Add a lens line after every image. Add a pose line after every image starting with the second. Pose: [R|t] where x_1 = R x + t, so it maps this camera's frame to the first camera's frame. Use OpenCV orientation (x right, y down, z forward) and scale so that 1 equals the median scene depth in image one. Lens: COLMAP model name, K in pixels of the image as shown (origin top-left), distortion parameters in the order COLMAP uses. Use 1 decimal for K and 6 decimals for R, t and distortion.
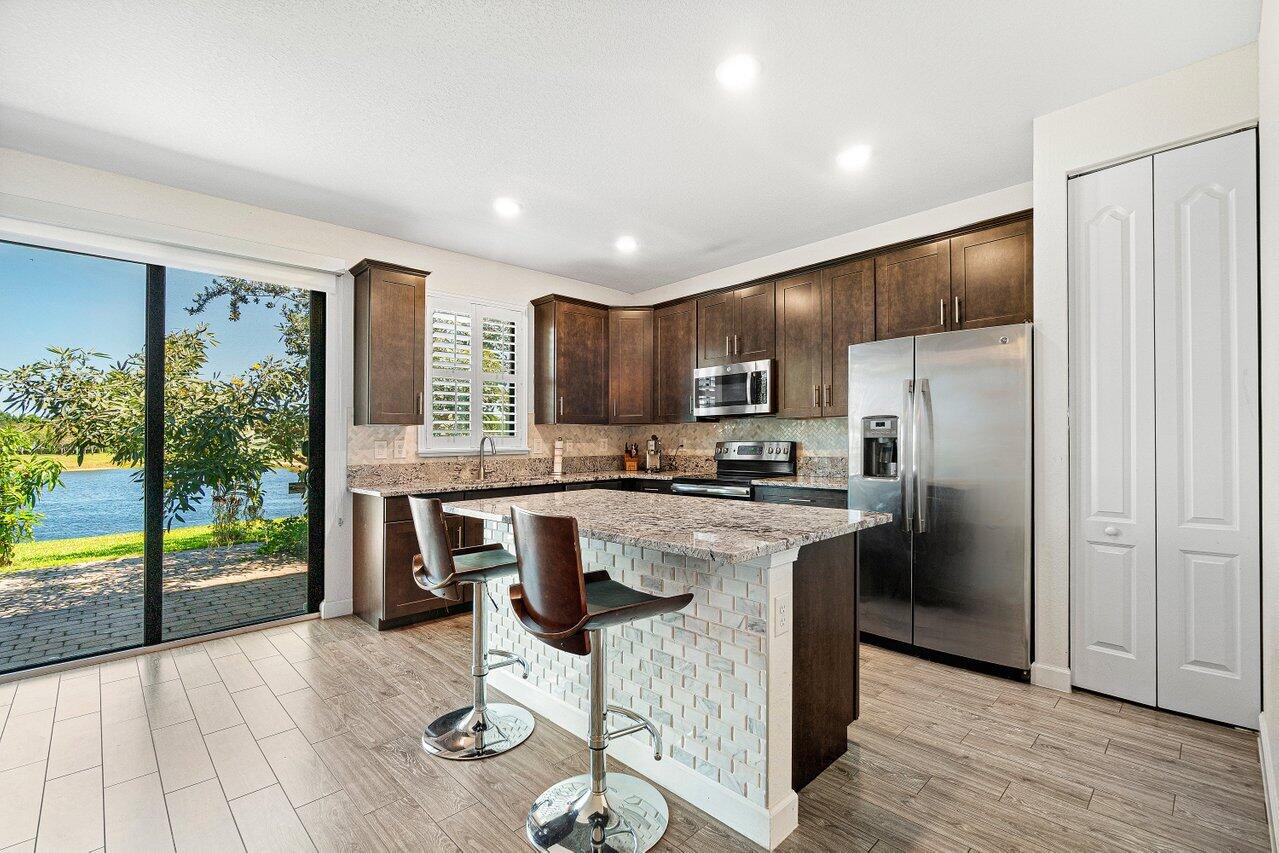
lens RADIAL K [[572.3, 0, 635.8], [0, 572.3, 447.6], [0, 0, 1]] dist [-0.000019, 0.000082]
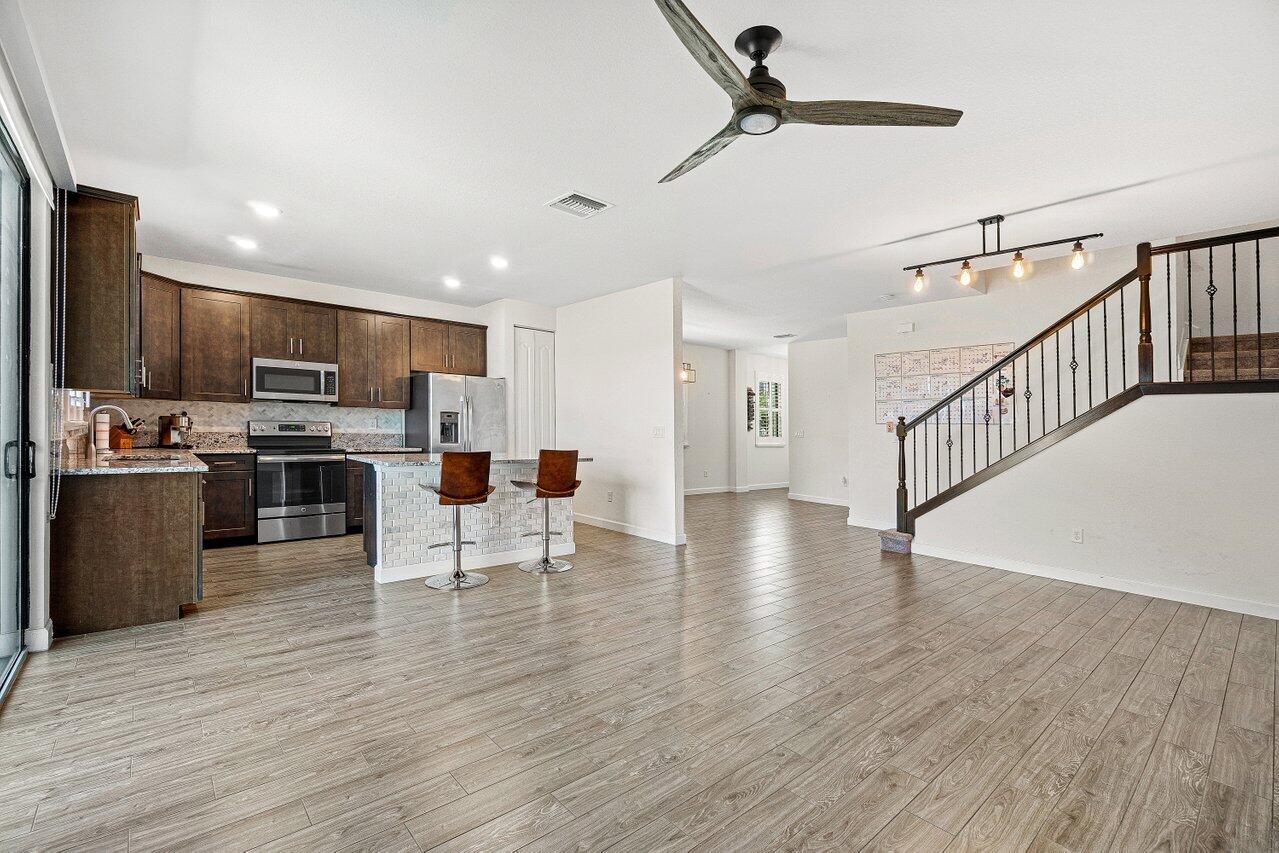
lens RADIAL K [[561.4, 0, 629.5], [0, 561.4, 410.5], [0, 0, 1]] dist [-0.004747, 0.000148]
pose [[0.063890, 0.045160, 0.996935, -1.110752], [-0.010058, 0.998954, -0.044607, 0.015072], [-0.997906, -0.007178, 0.064278, 0.187523]]
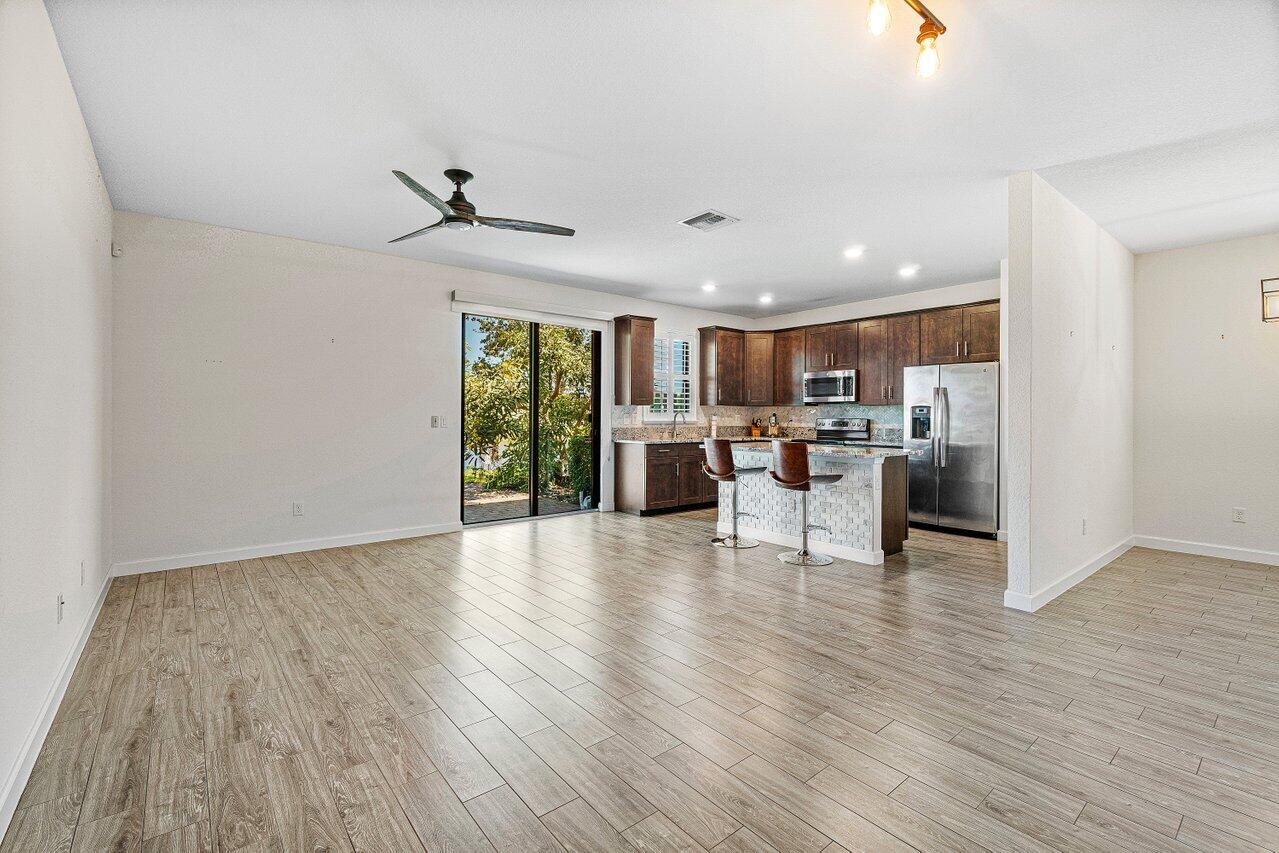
lens RADIAL K [[561.4, 0, 629.5], [0, 561.4, 410.5], [0, 0, 1]] dist [-0.004747, 0.000148]
pose [[0.995225, 0.016312, -0.096238, -0.264055], [-0.018441, 0.999604, -0.021269, 0.012645], [0.095853, 0.022942, 0.995131, -0.698024]]
